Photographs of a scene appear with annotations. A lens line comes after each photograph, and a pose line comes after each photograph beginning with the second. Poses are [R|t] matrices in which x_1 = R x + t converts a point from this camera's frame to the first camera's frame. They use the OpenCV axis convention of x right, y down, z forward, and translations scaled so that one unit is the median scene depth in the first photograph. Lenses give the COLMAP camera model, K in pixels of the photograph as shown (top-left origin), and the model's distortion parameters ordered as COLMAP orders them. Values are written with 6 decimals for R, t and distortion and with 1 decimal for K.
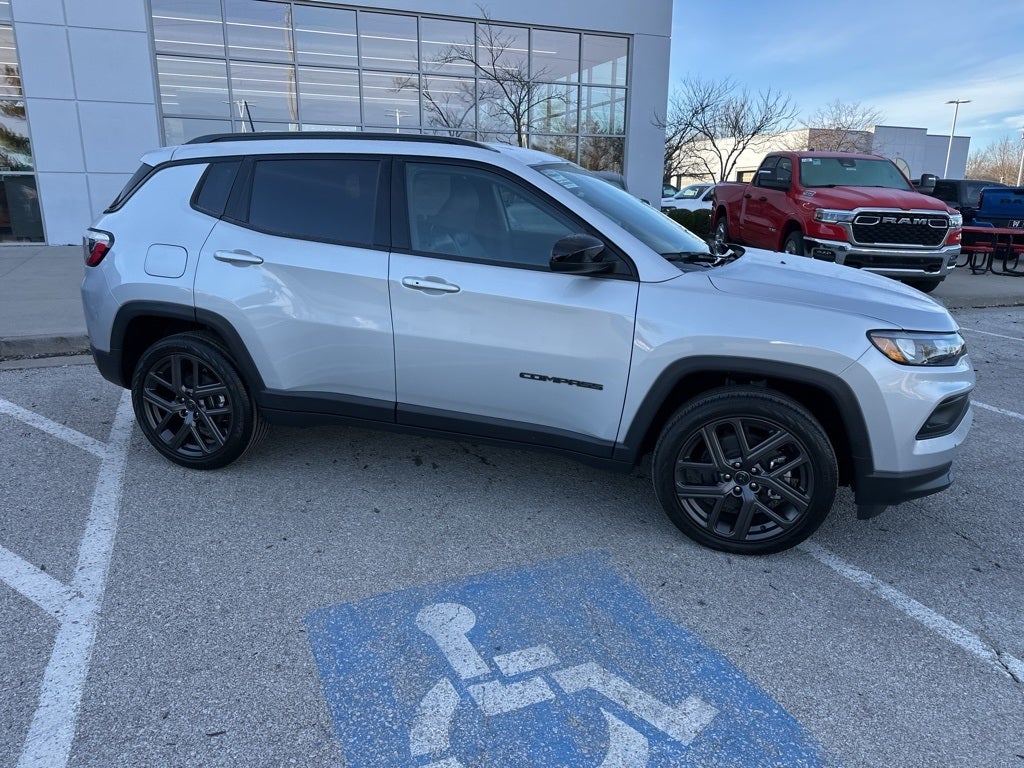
lens RADIAL K [[720.0, 0, 510.6], [0, 720.0, 385.6], [0, 0, 1]] dist [0.037512, -0.046710]
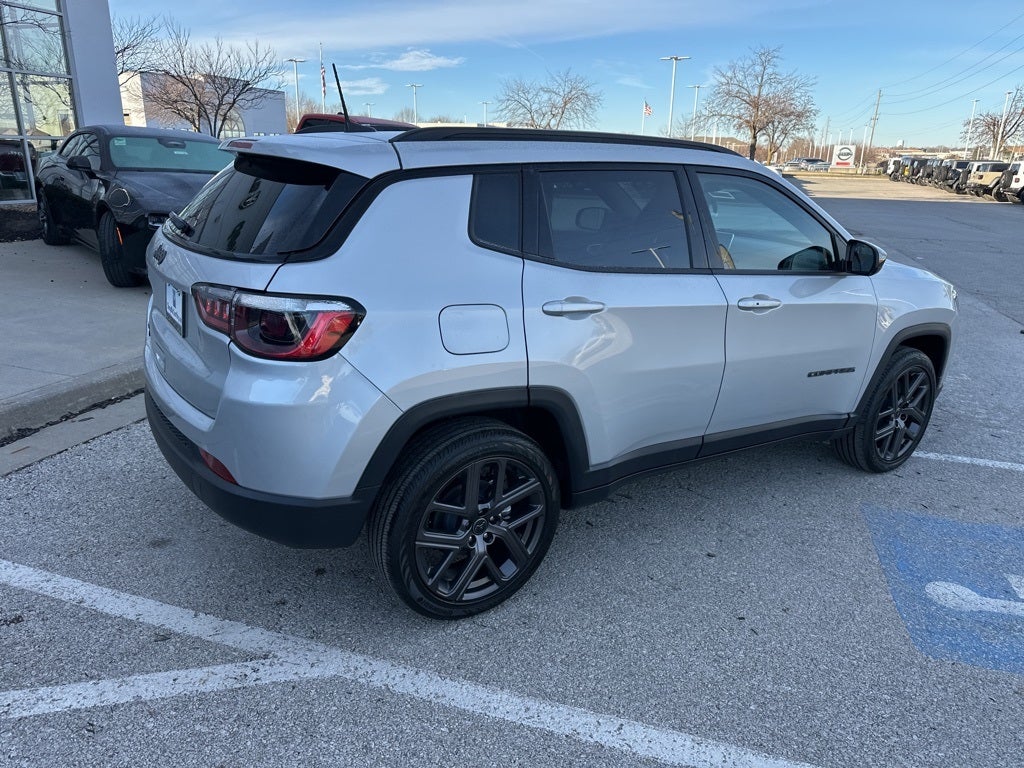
lens RADIAL K [[719.8, 0, 512.0], [0, 719.8, 384.0], [0, 0, 1]] dist [0.034180, -0.037474]
pose [[0.641552, -0.229048, 0.732085, -1.033084], [0.179550, 0.972706, 0.146985, -0.233315], [-0.745770, 0.037147, 0.665167, 0.596652]]
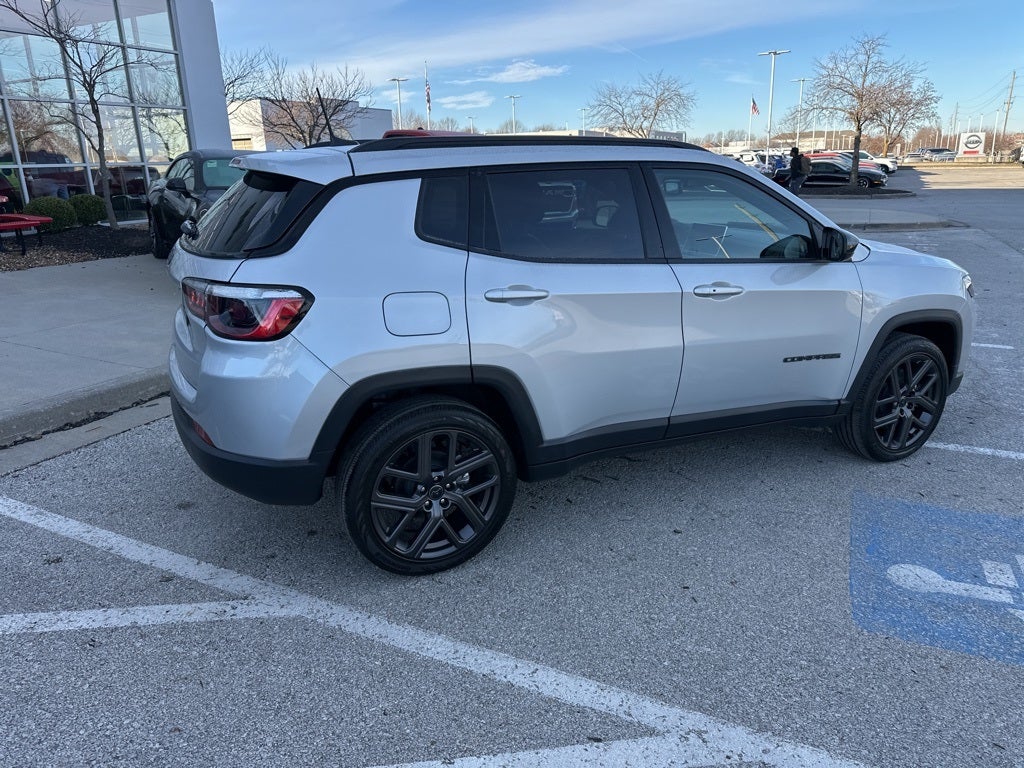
lens RADIAL K [[719.6, 0, 509.5], [0, 719.6, 375.0], [0, 0, 1]] dist [0.037290, -0.041691]
pose [[0.742626, -0.215545, 0.634072, -0.972046], [0.198147, 0.975118, 0.099410, -0.180323], [-0.639722, 0.051815, 0.766857, 0.413260]]
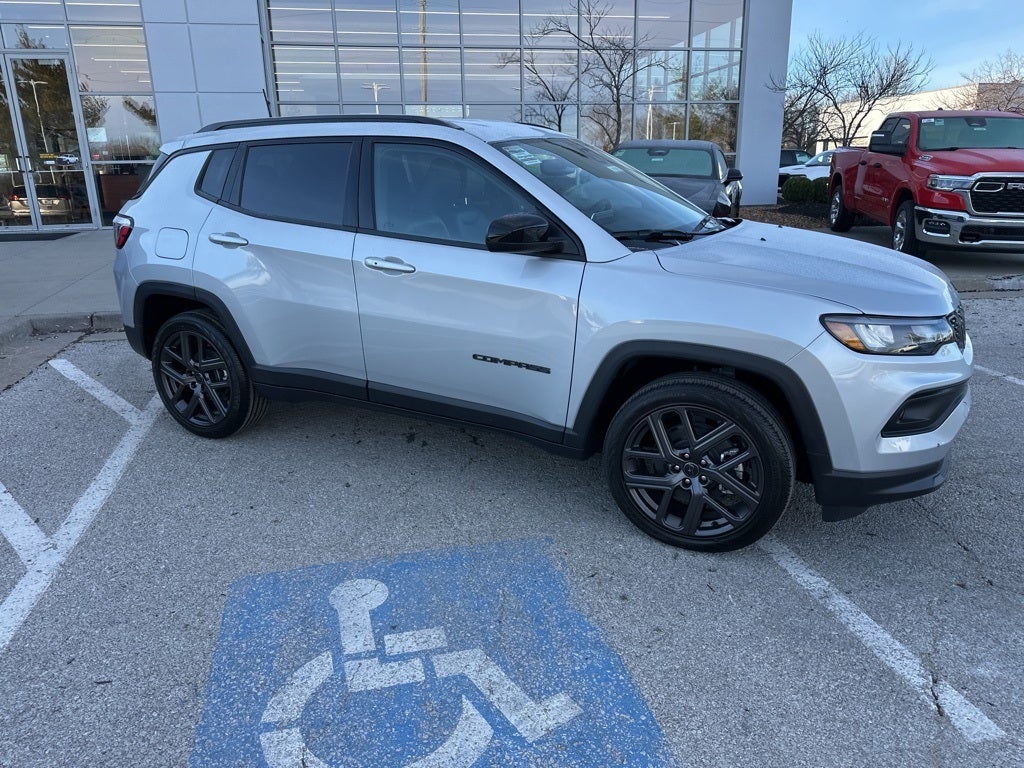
lens RADIAL K [[720.0, 0, 510.6], [0, 720.0, 385.6], [0, 0, 1]] dist [0.037512, -0.046710]
pose [[0.983376, 0.026059, -0.179704, 0.237782], [-0.020157, 0.999198, 0.034590, -0.009516], [0.180461, -0.030393, 0.983112, 0.033423]]
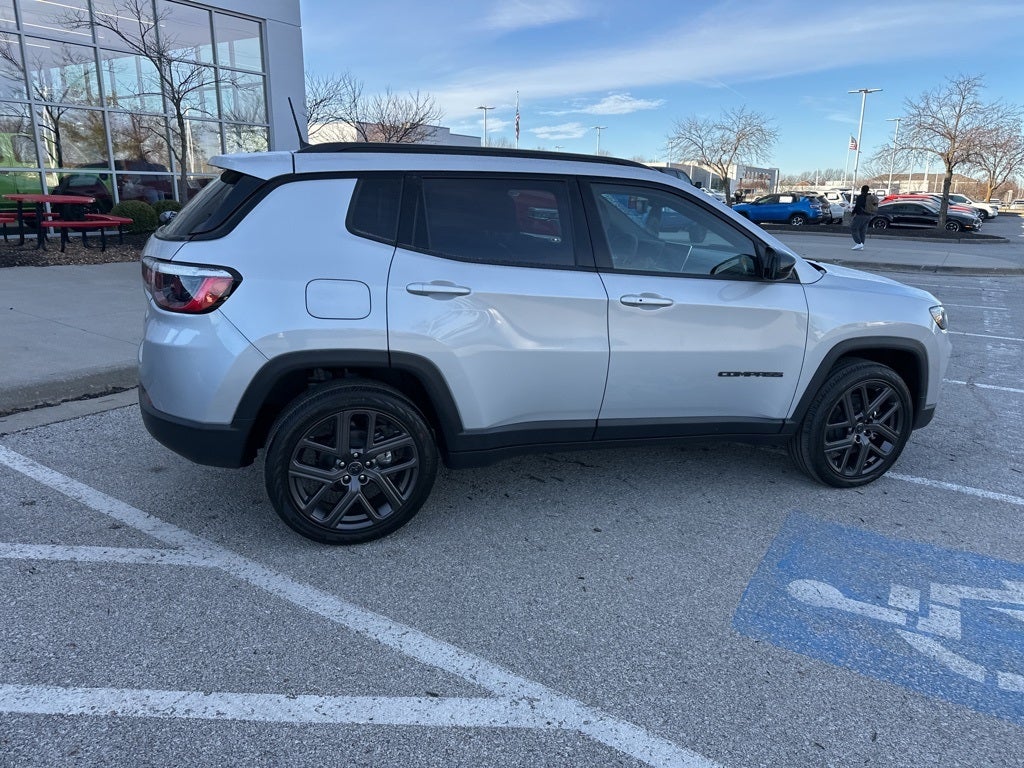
lens RADIAL K [[719.6, 0, 509.5], [0, 719.6, 375.0], [0, 0, 1]] dist [0.037290, -0.041691]
pose [[0.817456, -0.139196, 0.558919, -0.858641], [0.137239, 0.989483, 0.045705, -0.107110], [-0.559402, 0.039344, 0.827962, 0.246796]]
